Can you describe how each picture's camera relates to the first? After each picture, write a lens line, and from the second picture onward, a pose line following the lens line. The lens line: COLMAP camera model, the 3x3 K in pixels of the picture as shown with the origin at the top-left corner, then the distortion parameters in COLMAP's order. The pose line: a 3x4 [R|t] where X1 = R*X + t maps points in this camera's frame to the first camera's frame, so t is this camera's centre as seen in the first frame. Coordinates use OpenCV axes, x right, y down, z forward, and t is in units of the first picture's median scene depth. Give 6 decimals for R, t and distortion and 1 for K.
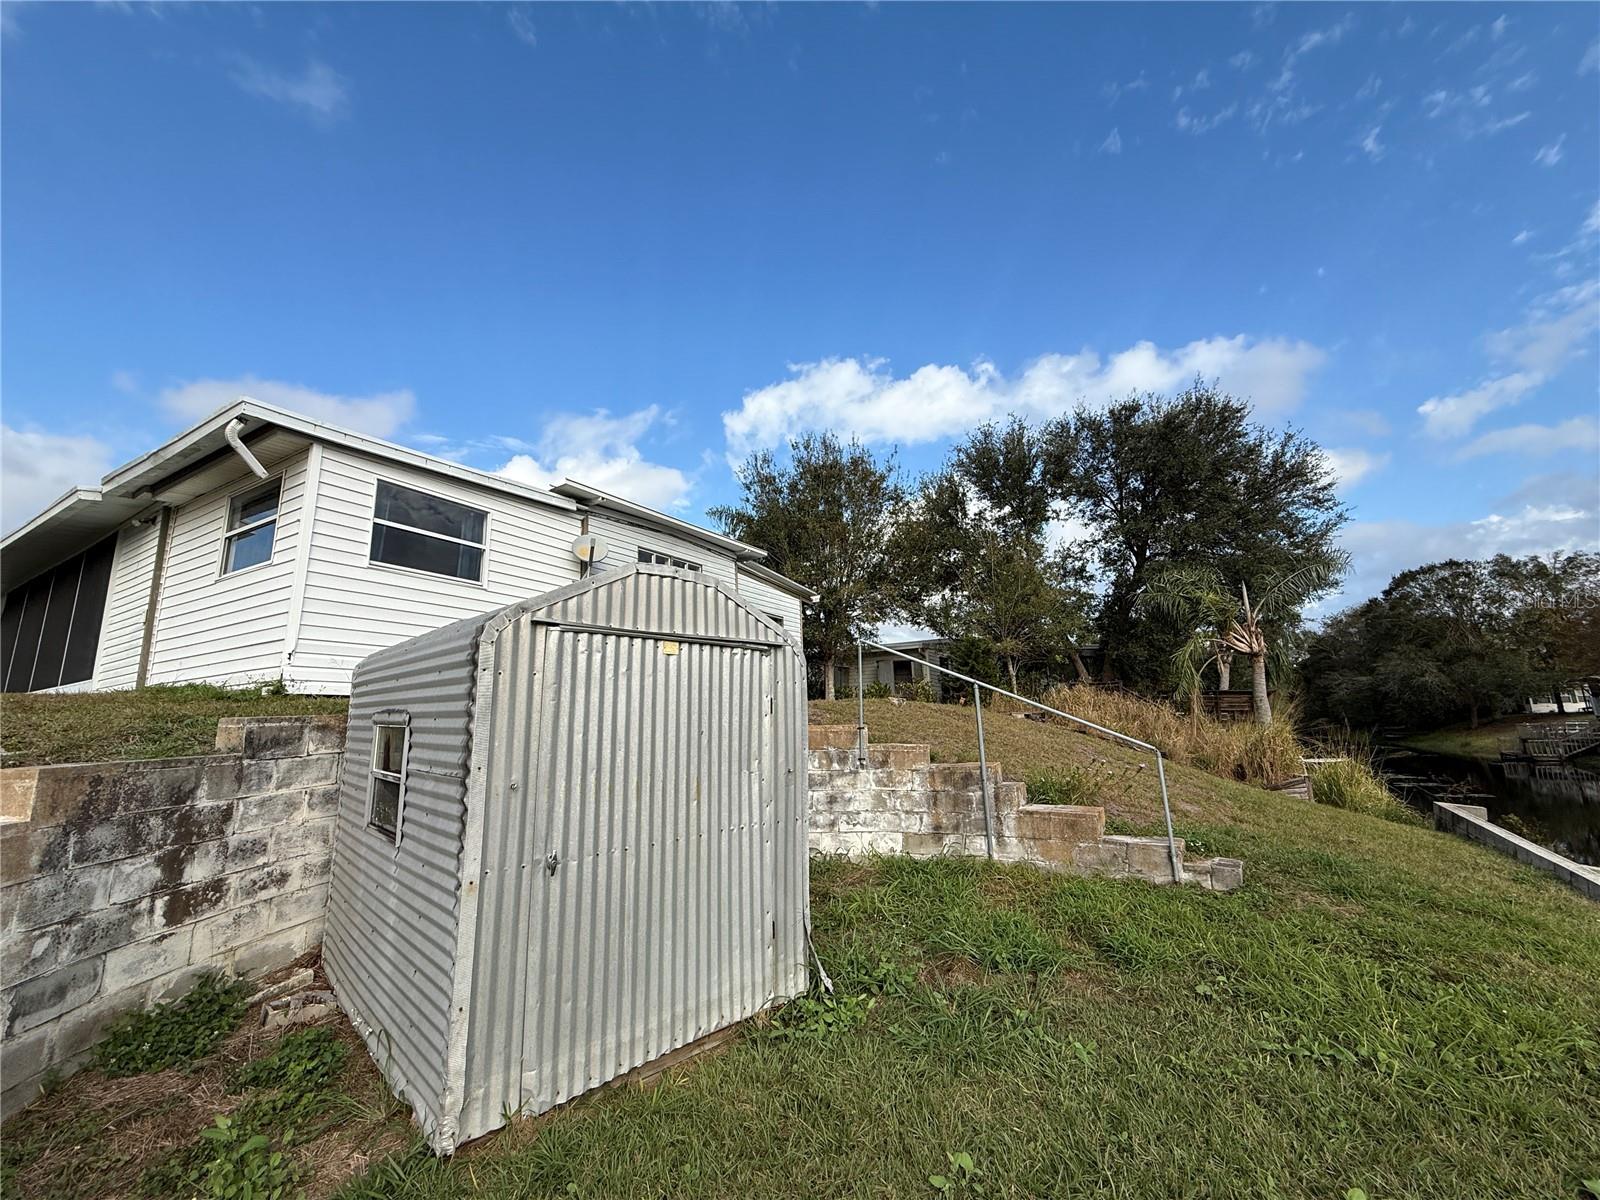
lens RADIAL K [[635.2, 0, 800.5], [0, 635.2, 597.6], [0, 0, 1]] dist [0.000287, -0.000622]
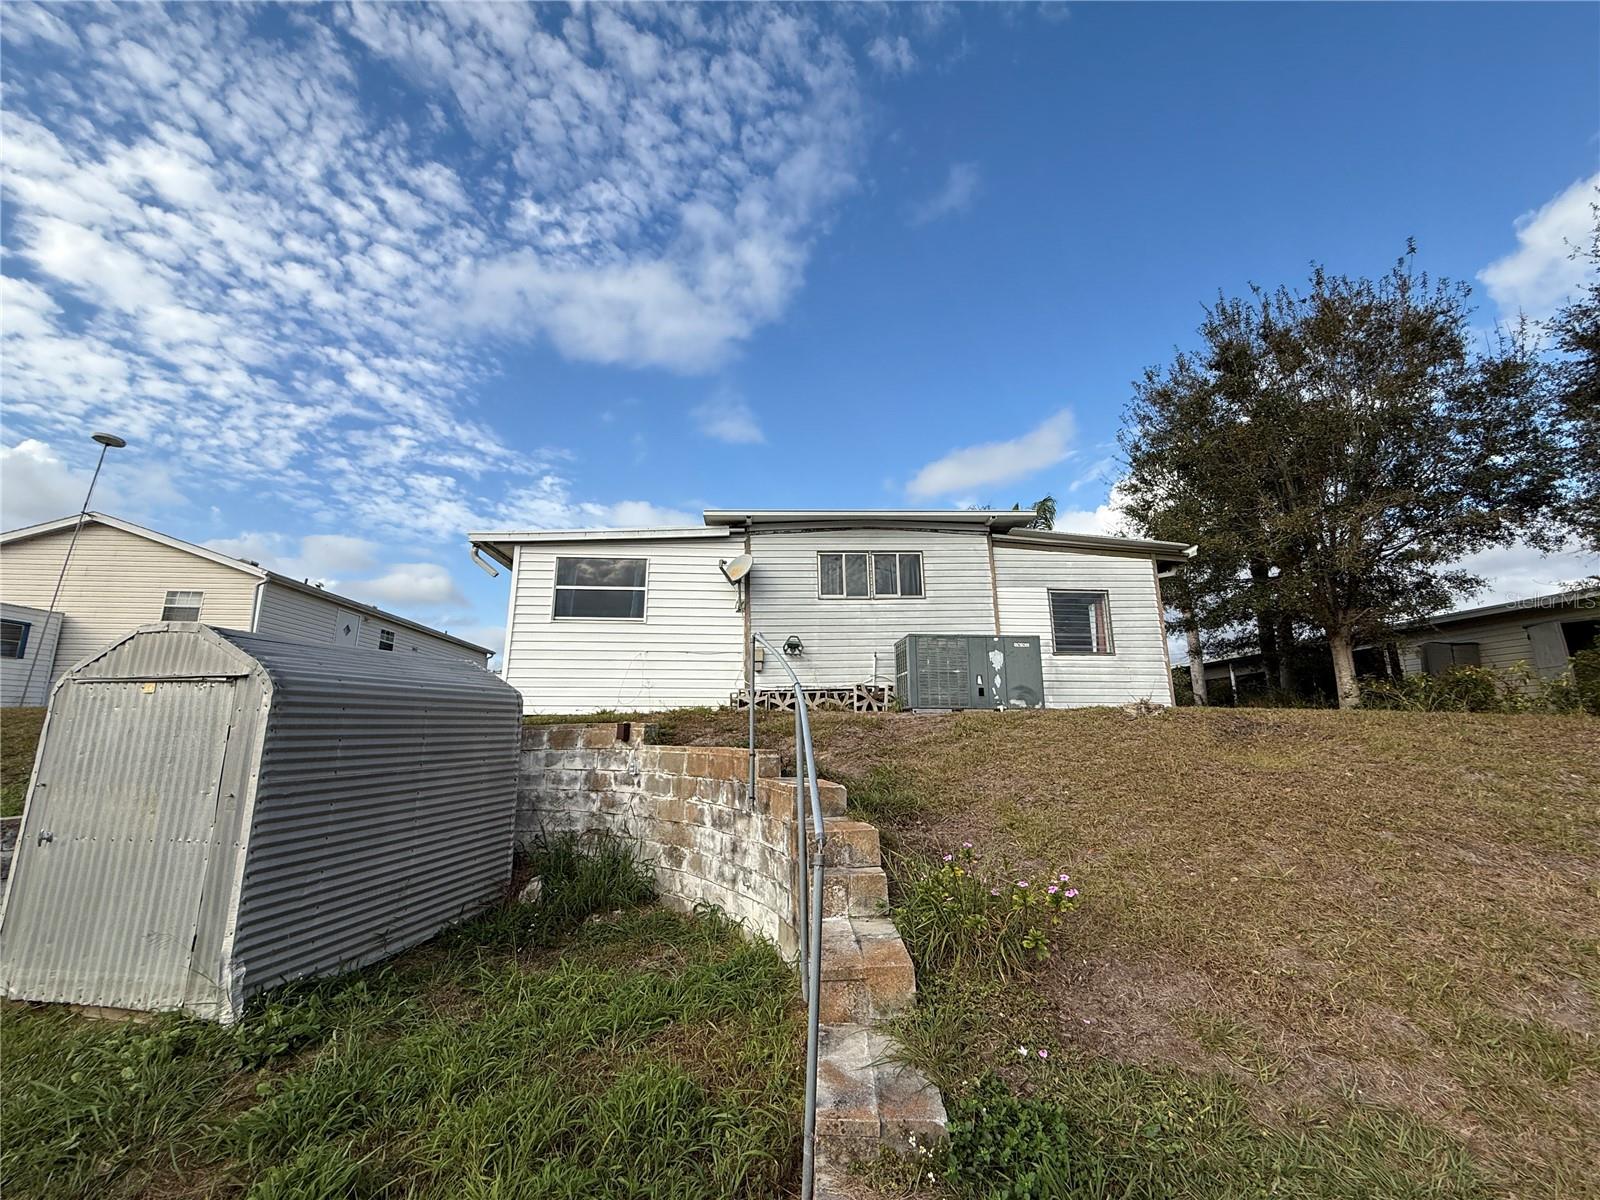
lens RADIAL K [[635.2, 0, 798.7], [0, 635.2, 603.2], [0, 0, 1]] dist [0.000287, -0.000622]
pose [[0.554385, -0.150415, -0.818555, 0.676102], [0.152577, 0.985232, -0.077707, 0.089895], [0.818155, -0.081813, 0.569148, 0.583843]]
